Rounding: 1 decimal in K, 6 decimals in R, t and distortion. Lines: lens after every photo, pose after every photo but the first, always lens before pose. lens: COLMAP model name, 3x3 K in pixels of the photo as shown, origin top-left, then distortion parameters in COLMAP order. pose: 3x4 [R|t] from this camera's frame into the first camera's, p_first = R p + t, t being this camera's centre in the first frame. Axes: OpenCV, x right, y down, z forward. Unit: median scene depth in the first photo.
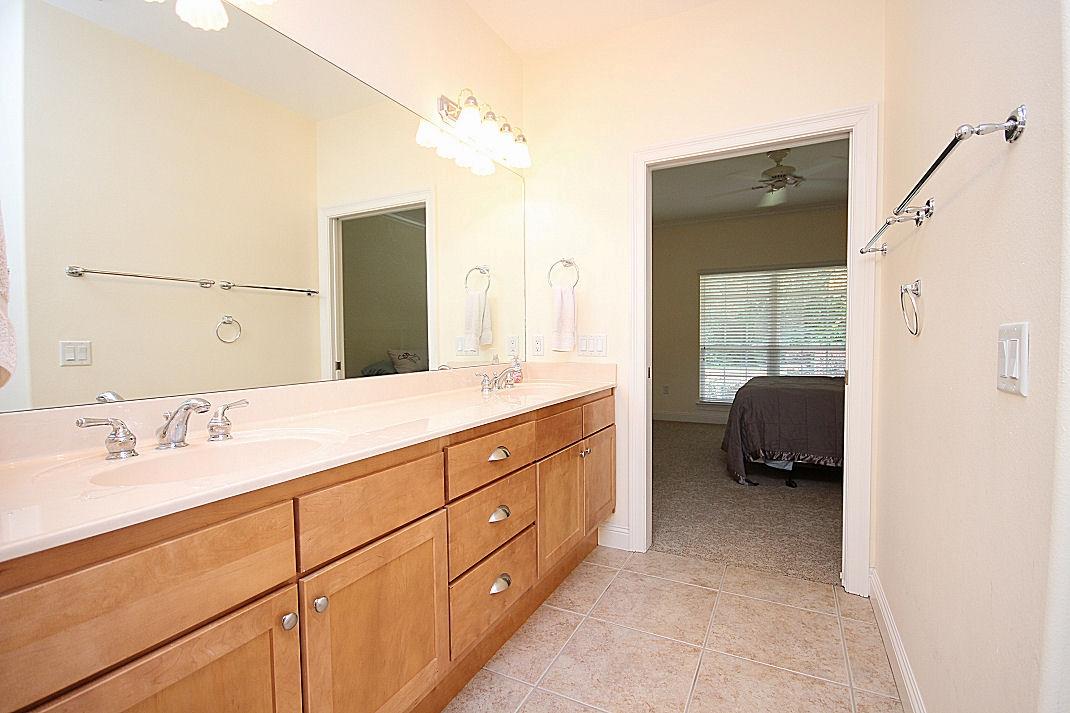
lens RADIAL K [[490.3, 0, 534.6], [0, 490.3, 359.9], [0, 0, 1]] dist [-0.001170, -0.004805]
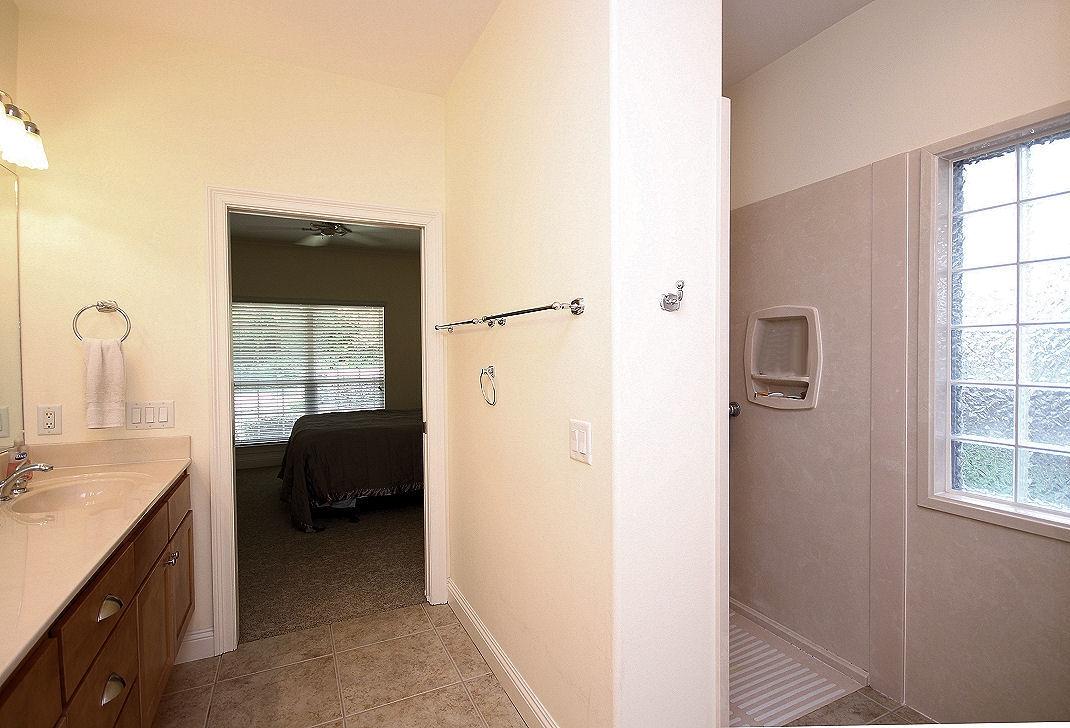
lens RADIAL K [[514.6, 0, 545.2], [0, 514.6, 363.3], [0, 0, 1]] dist [-0.000189, -0.000337]
pose [[0.585385, -0.014324, 0.810629, -0.183831], [0.034910, 0.999362, -0.007551, -0.086777], [-0.810003, 0.032719, 0.585512, 0.005790]]
